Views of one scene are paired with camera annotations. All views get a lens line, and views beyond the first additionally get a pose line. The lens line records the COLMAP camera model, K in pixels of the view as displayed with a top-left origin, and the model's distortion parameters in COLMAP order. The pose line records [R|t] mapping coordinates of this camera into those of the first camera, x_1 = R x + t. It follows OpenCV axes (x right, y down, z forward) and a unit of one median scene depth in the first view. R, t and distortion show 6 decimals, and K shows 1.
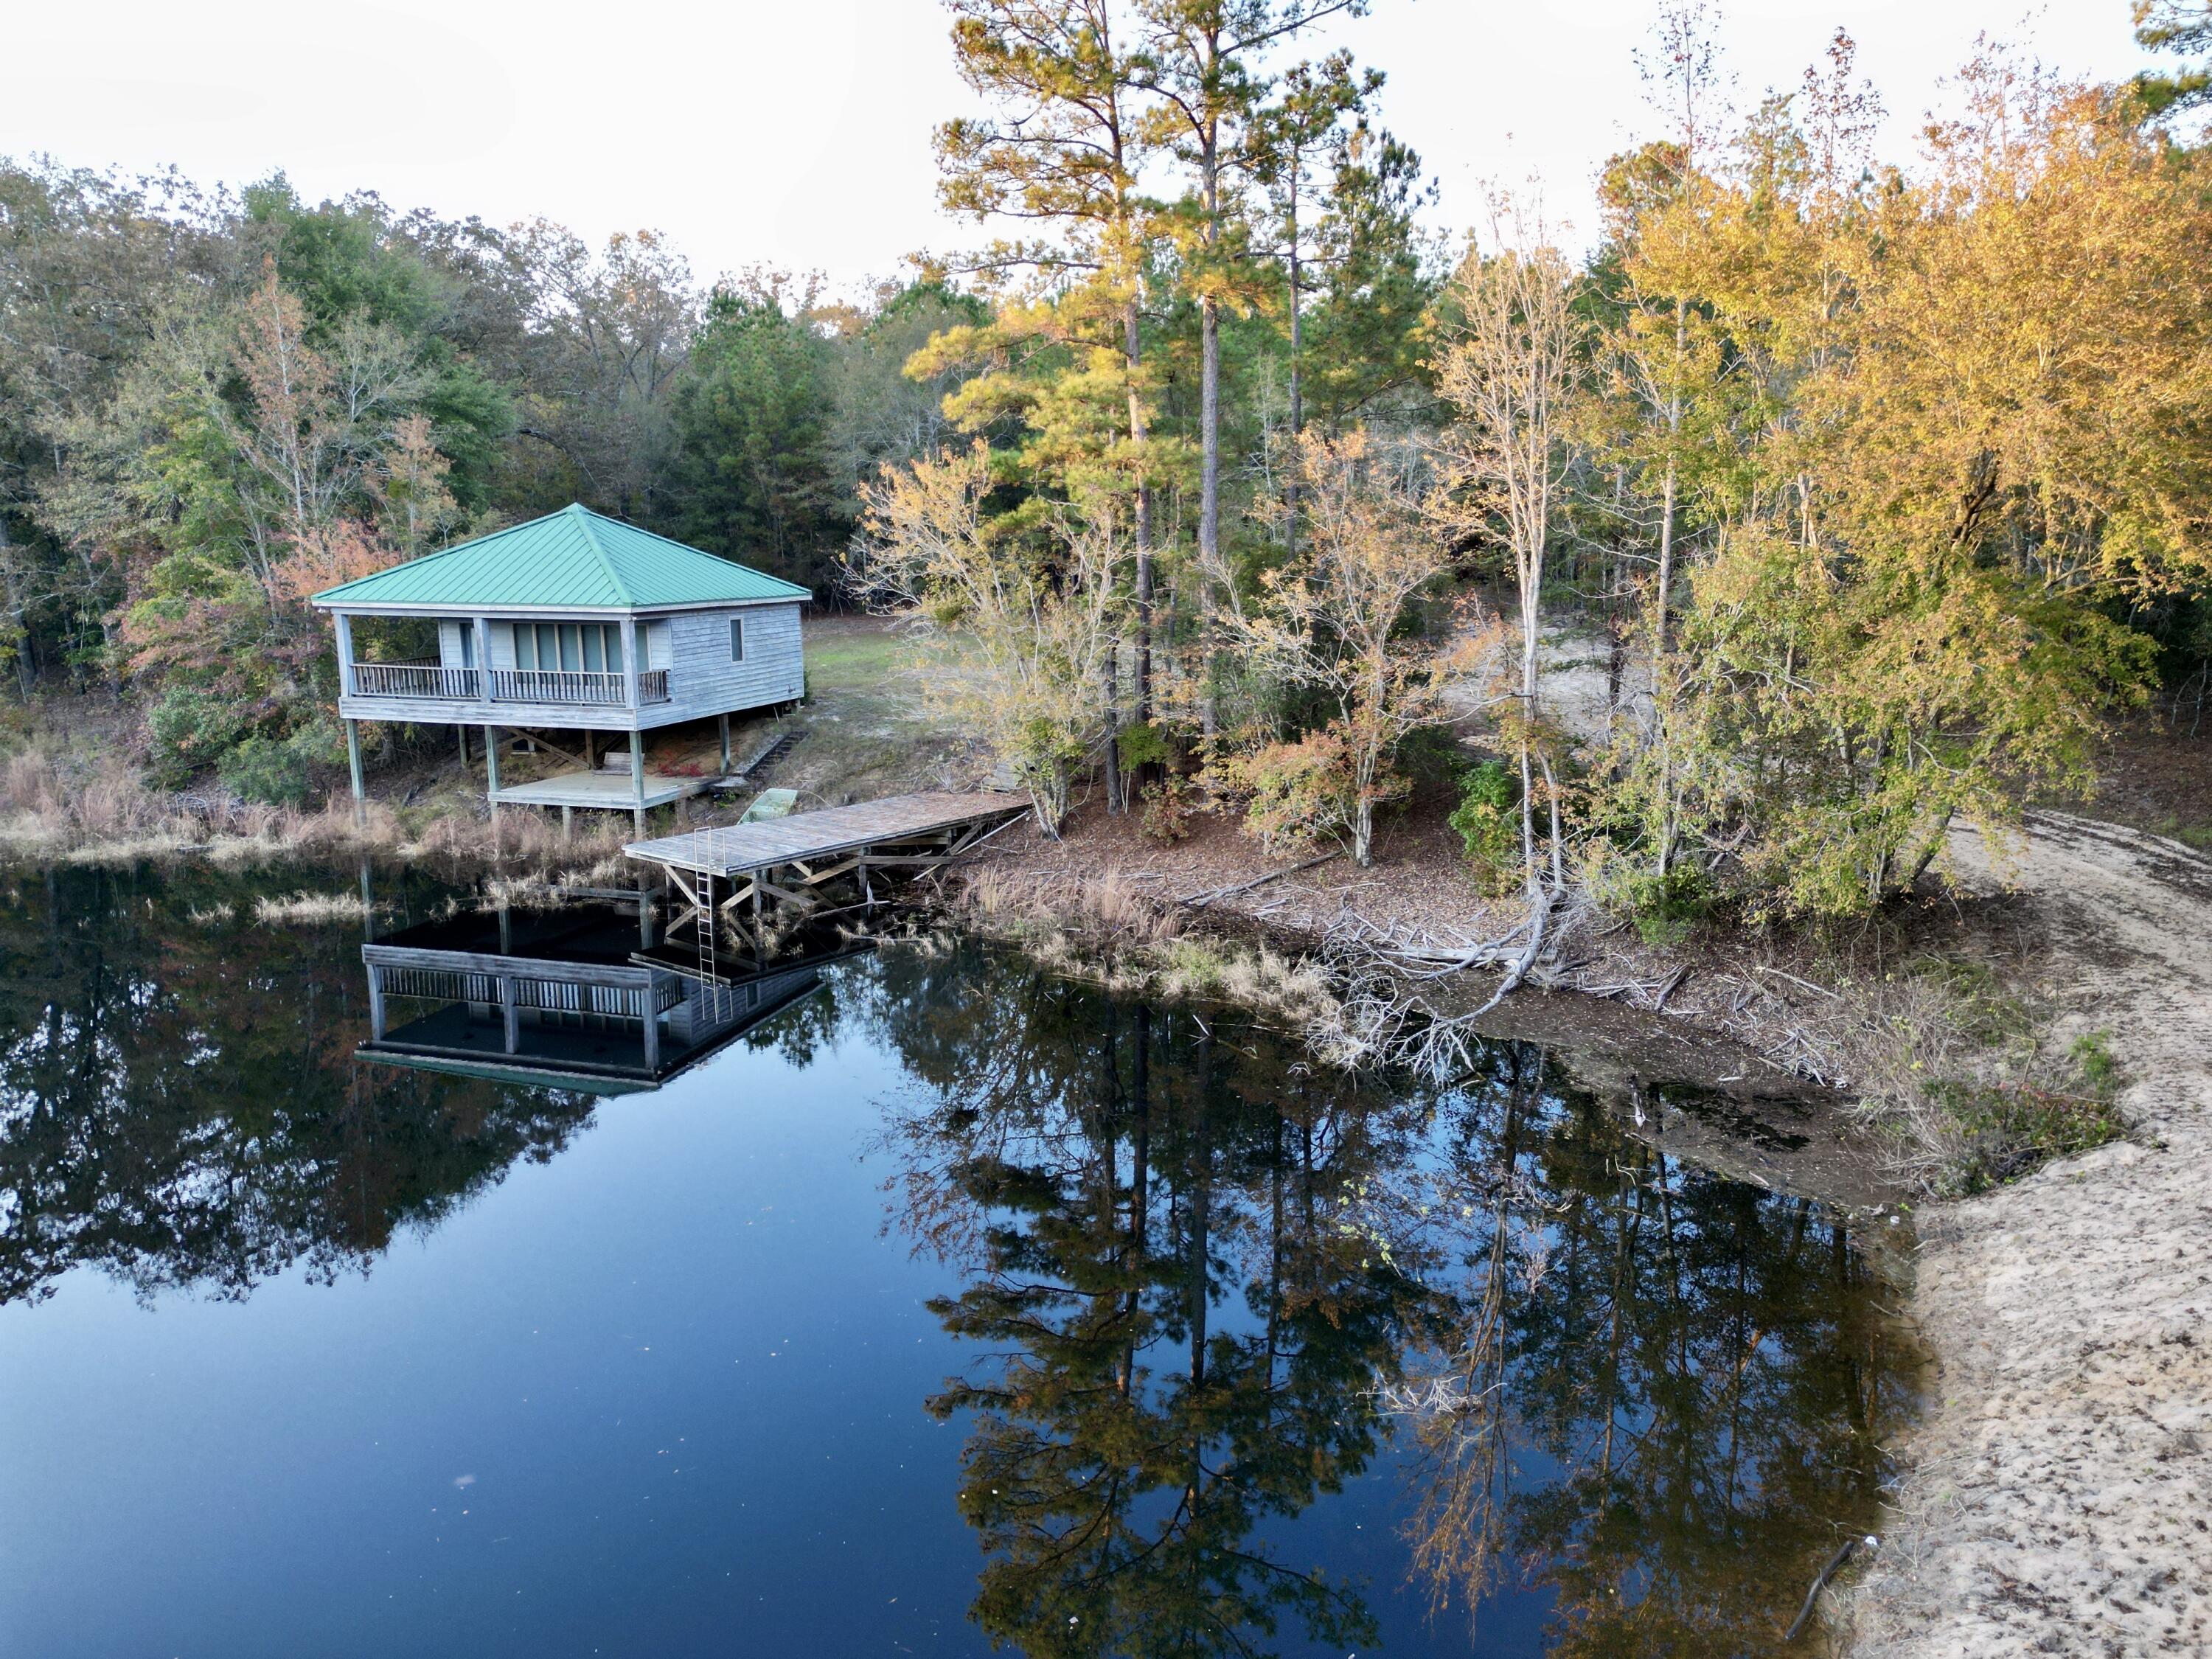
lens RADIAL K [[1546.0, 0, 1084.6], [0, 1546.0, 829.5], [0, 0, 1]] dist [0.079424, -0.075785]
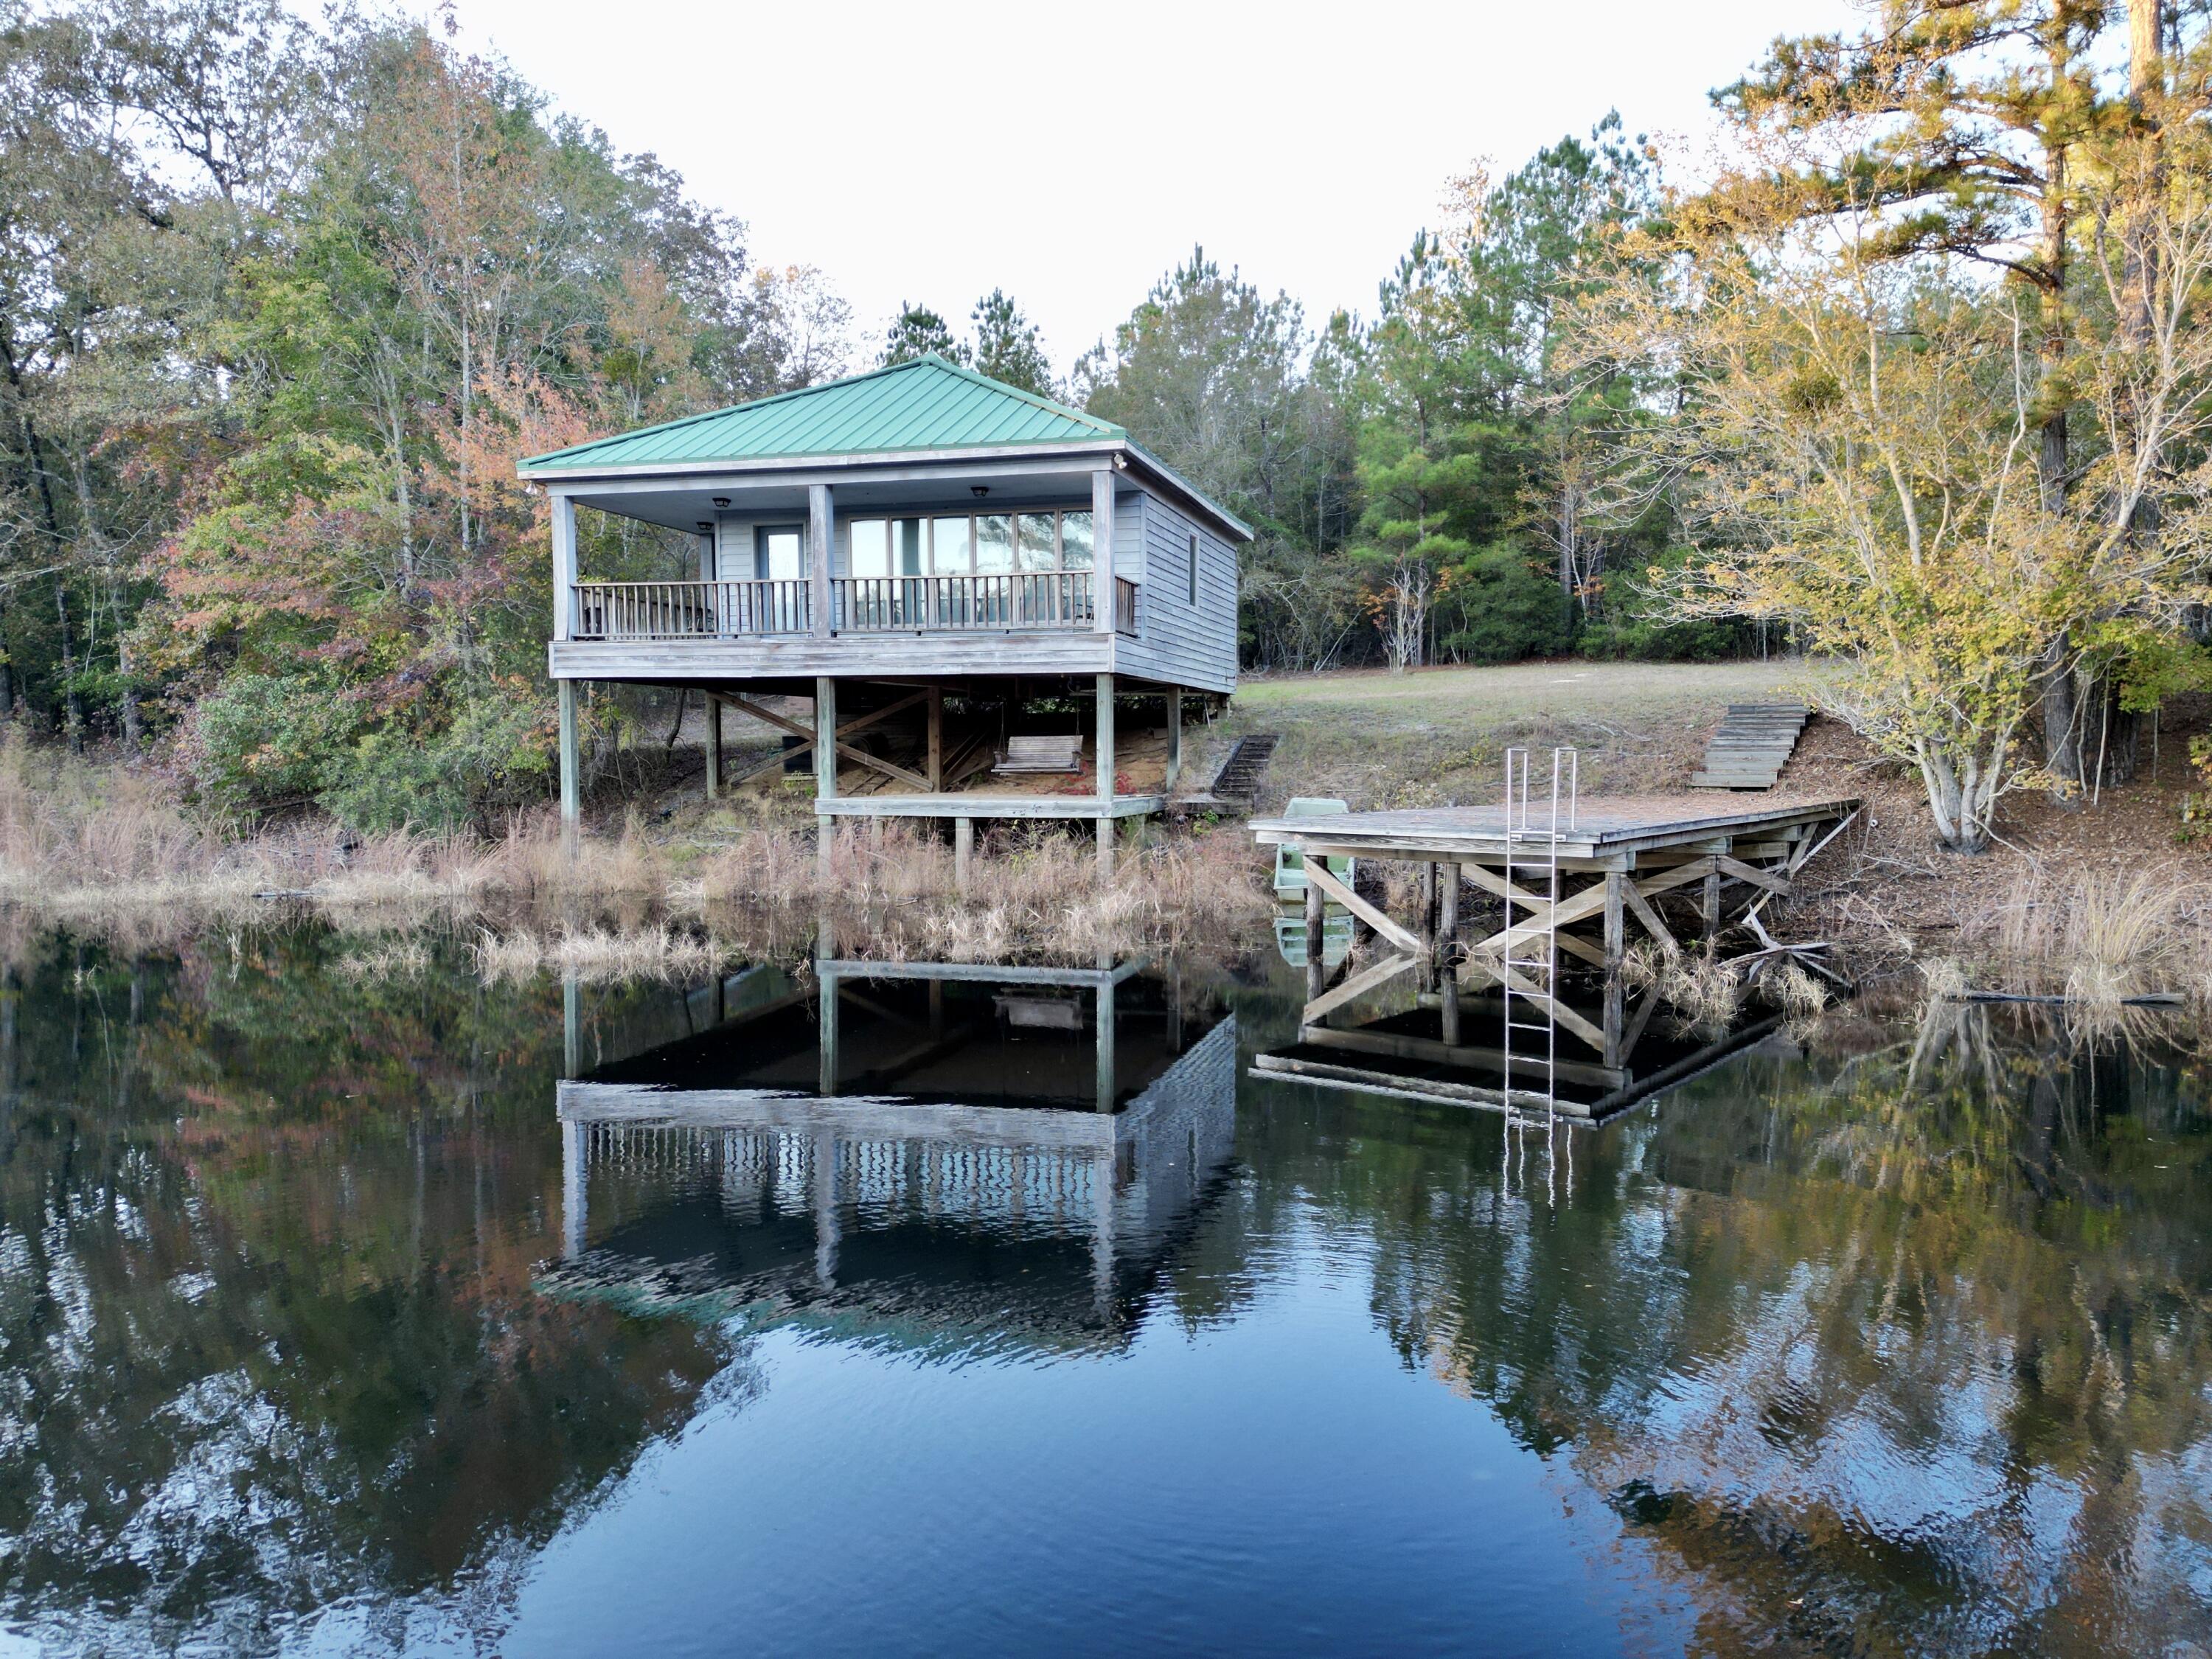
lens RADIAL K [[1546.0, 0, 1084.6], [0, 1546.0, 829.5], [0, 0, 1]] dist [0.079424, -0.075785]
pose [[0.999894, -0.003455, 0.014125, -0.281453], [0.005332, 0.990816, -0.135109, 0.060194], [-0.013529, 0.135170, 0.990730, 0.431551]]
